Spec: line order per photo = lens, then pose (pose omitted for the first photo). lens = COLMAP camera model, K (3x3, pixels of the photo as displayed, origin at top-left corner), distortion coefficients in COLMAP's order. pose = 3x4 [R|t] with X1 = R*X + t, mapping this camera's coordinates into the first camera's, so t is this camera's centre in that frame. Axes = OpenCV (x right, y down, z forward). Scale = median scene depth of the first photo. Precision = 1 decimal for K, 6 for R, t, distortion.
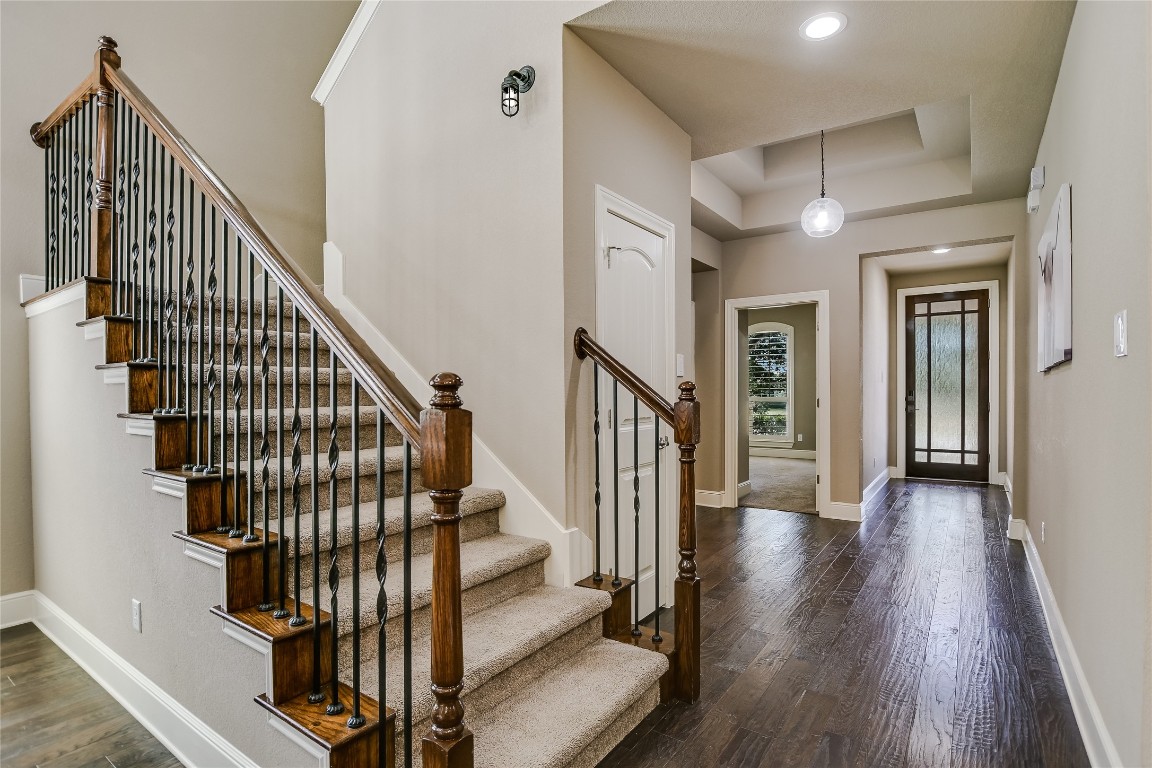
lens RADIAL K [[558.9, 0, 576.0], [0, 558.9, 395.7], [0, 0, 1]] dist [0.001421, -0.000529]
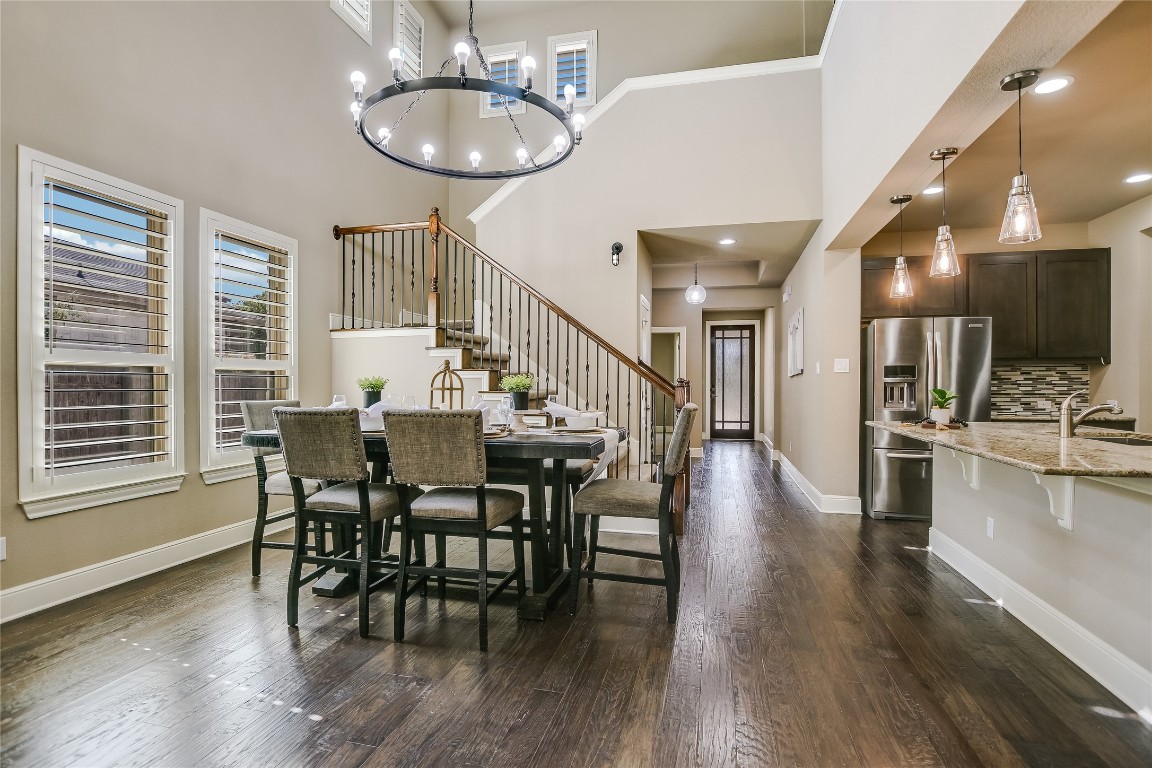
lens RADIAL K [[558.9, 0, 576.5], [0, 558.9, 383.7], [0, 0, 1]] dist [0.001421, -0.000529]
pose [[0.931623, 0.011065, 0.363258, -0.360310], [-0.008500, 0.999926, -0.008658, 0.005755], [-0.363327, 0.004978, 0.931648, -0.361352]]
